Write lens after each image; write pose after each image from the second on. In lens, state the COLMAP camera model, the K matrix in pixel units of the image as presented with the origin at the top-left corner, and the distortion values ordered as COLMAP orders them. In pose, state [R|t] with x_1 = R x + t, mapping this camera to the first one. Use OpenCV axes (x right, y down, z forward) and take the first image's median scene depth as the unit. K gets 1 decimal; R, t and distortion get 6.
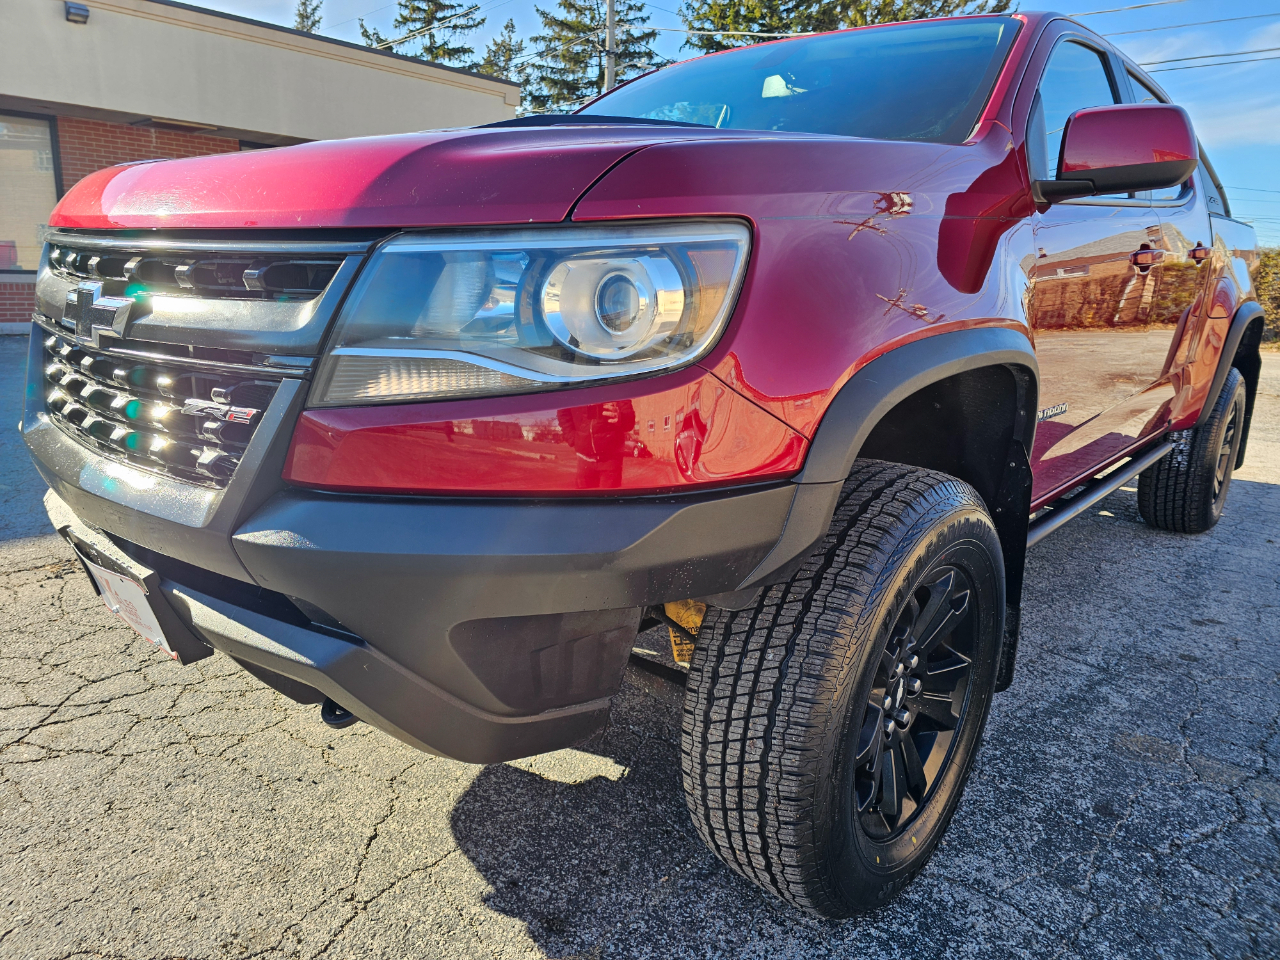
lens RADIAL K [[929.5, 0, 640.0], [0, 929.5, 480.0], [0, 0, 1]] dist [0.075215, -0.082836]
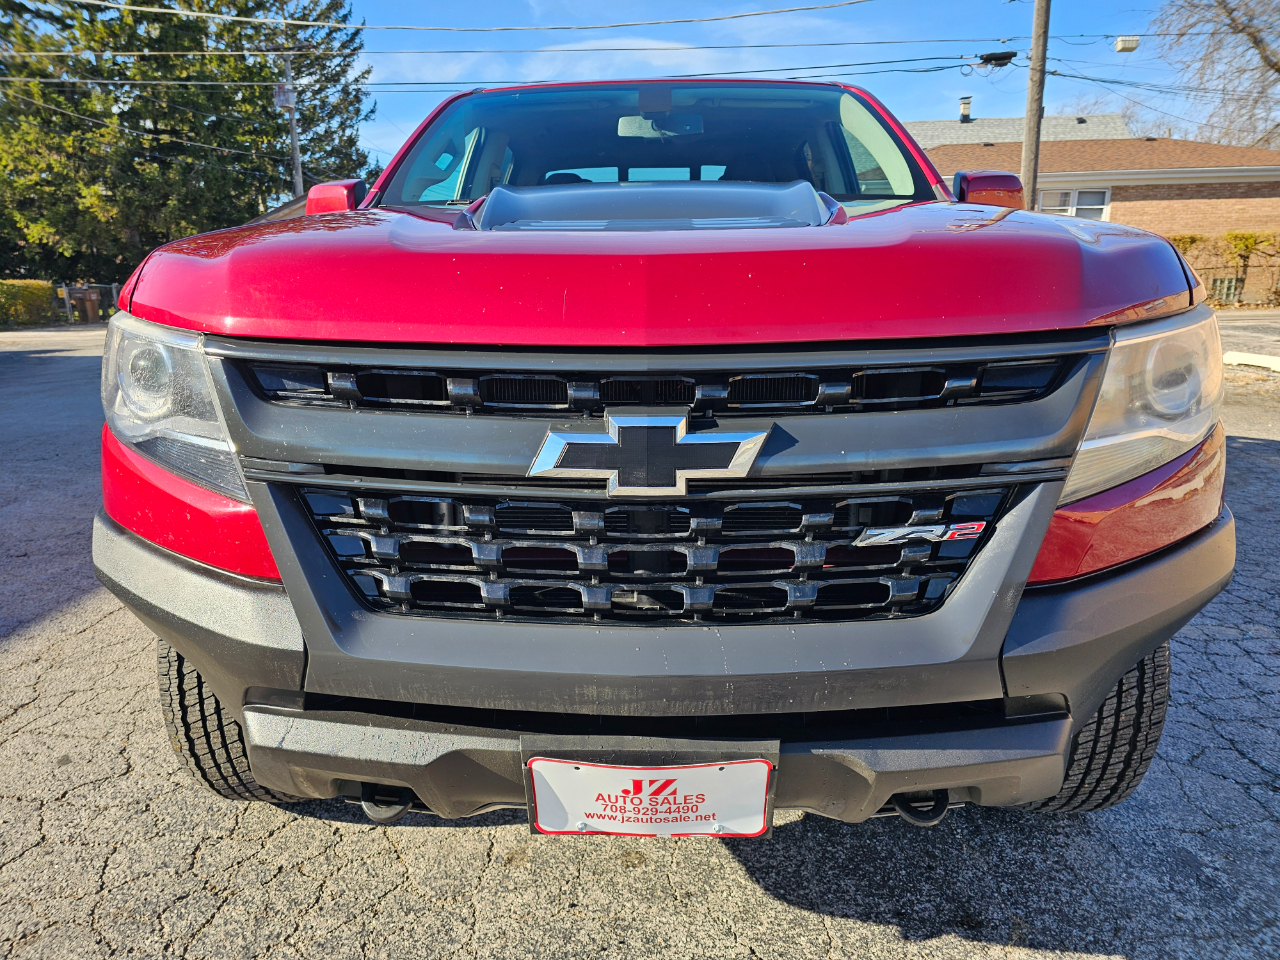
lens RADIAL K [[929.5, 0, 640.0], [0, 929.5, 480.0], [0, 0, 1]] dist [0.075215, -0.082836]
pose [[0.740535, -0.196716, 0.642582, -1.124509], [0.183051, 0.979087, 0.088777, -0.237094], [-0.646607, 0.051883, 0.761057, 0.424771]]
